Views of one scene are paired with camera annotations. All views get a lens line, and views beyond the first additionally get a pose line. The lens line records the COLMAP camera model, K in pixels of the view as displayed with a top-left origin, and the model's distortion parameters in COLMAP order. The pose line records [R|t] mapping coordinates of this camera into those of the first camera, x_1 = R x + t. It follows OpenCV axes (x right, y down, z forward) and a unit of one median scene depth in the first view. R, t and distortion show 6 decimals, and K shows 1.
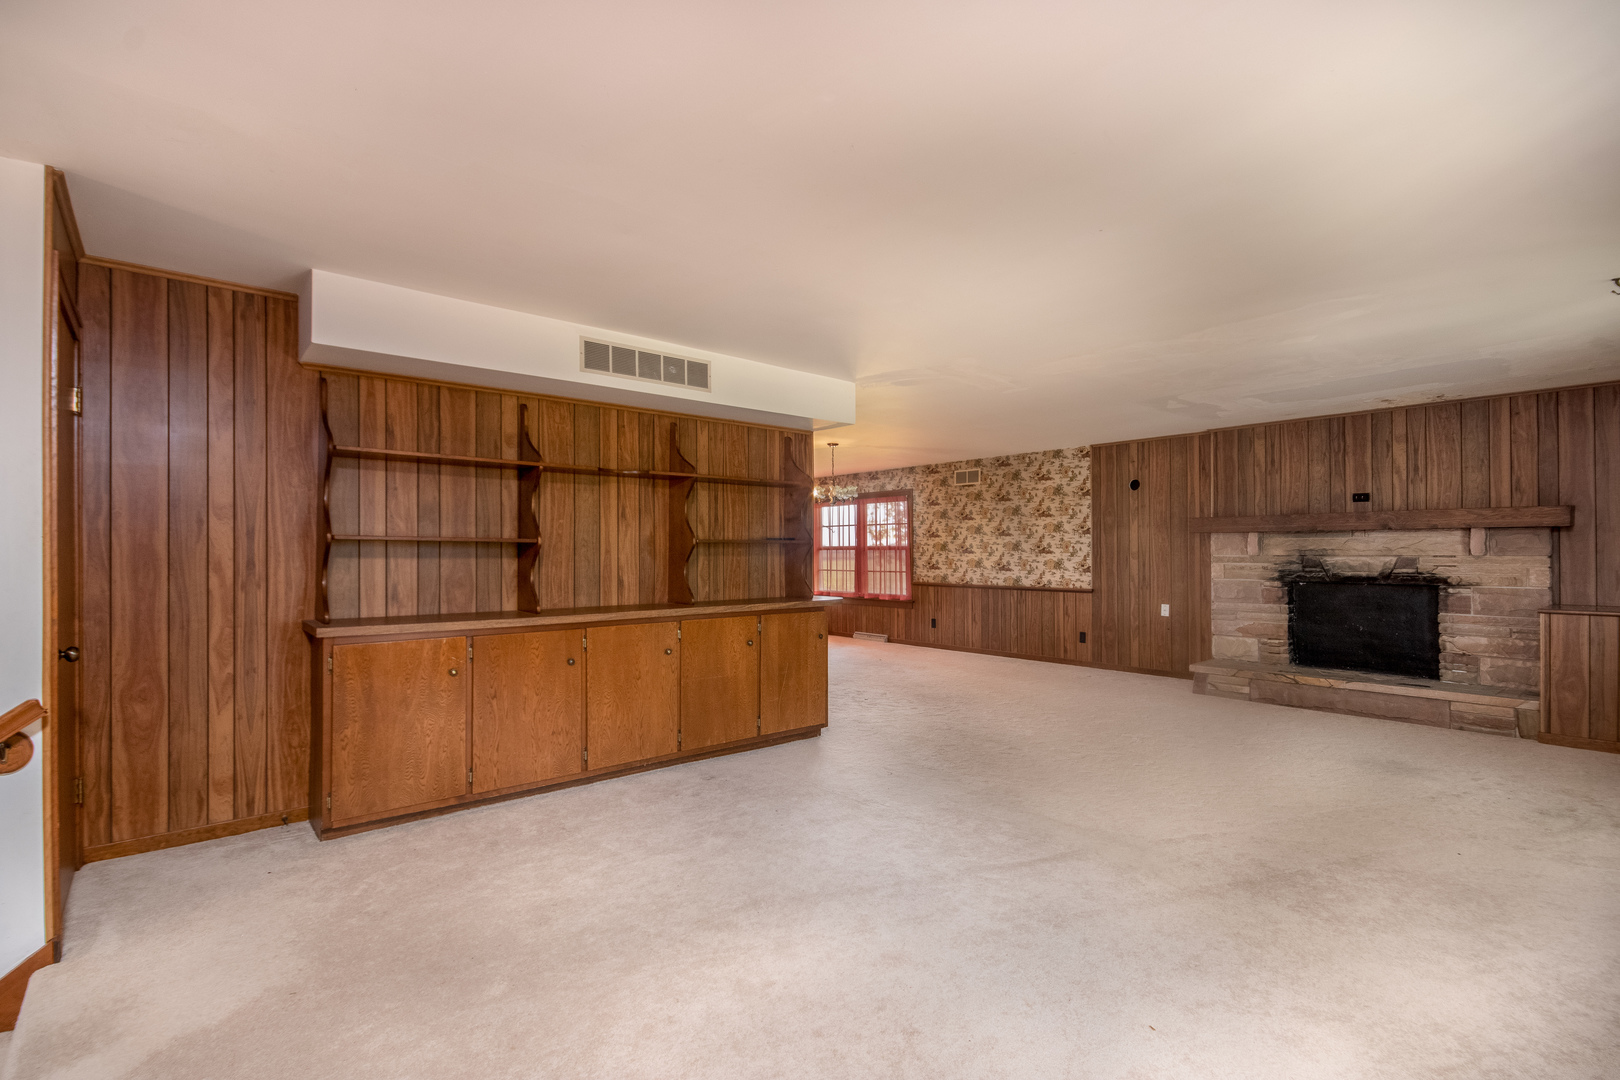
lens RADIAL K [[748.4, 0, 815.1], [0, 748.4, 547.5], [0, 0, 1]] dist [-0.003100, -0.000856]
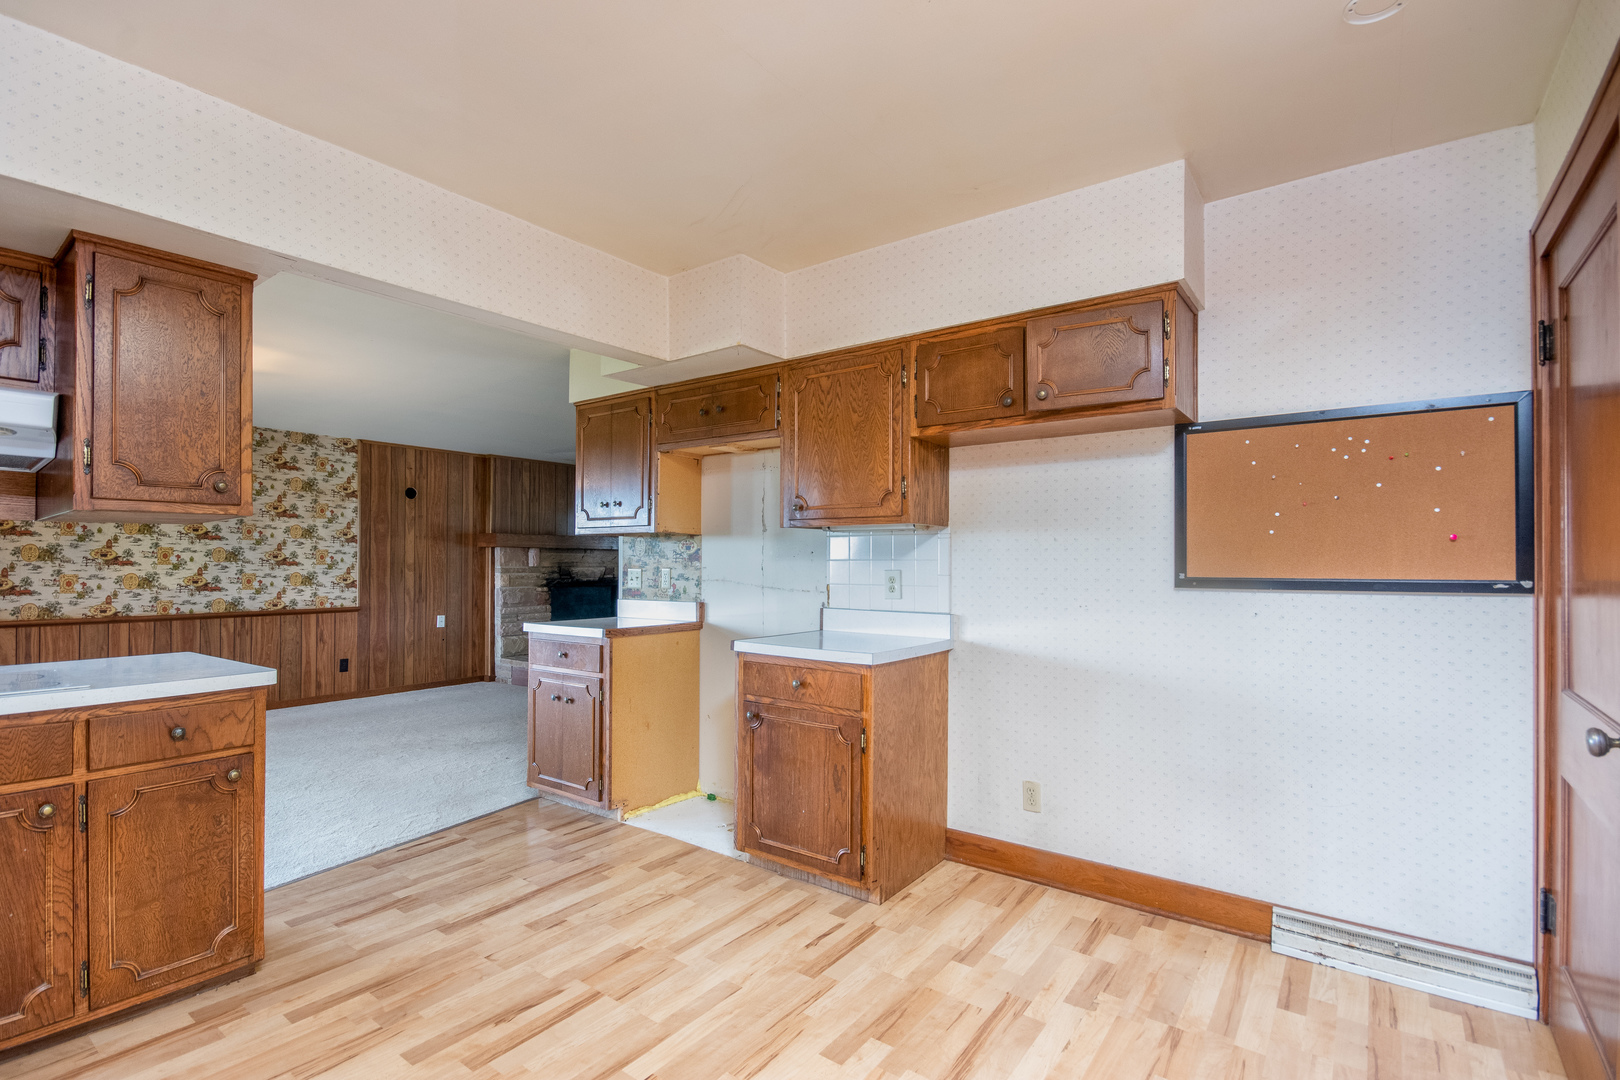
lens RADIAL K [[748.4, 0, 809.3], [0, 748.4, 556.2], [0, 0, 1]] dist [-0.003100, -0.000856]
pose [[-0.218176, 0.010750, 0.975850, -0.567598], [-0.007828, 0.999888, -0.012765, 0.004261], [-0.975878, -0.010424, -0.218068, 0.665929]]
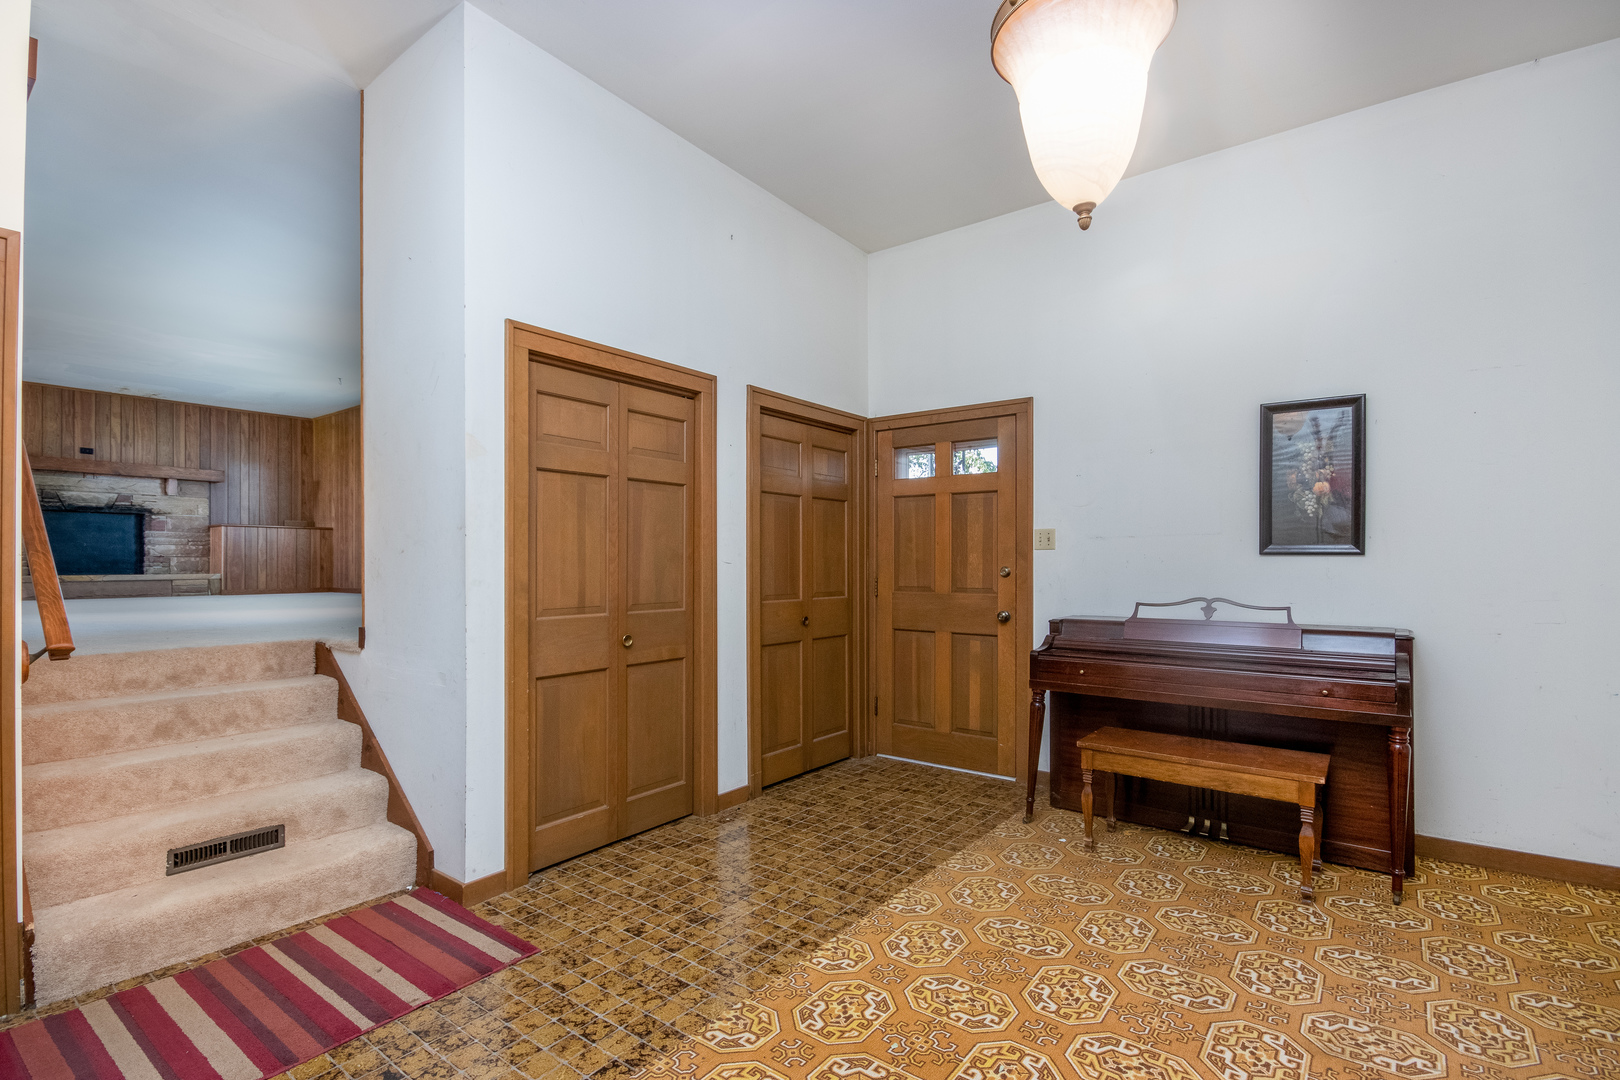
lens RADIAL K [[748.4, 0, 814.2], [0, 748.4, 551.8], [0, 0, 1]] dist [-0.003100, -0.000856]
pose [[-0.215470, 0.005867, 0.976493, -0.702715], [-0.013105, 0.999875, -0.008899, 0.088255], [-0.976422, -0.014714, -0.215366, -0.029348]]
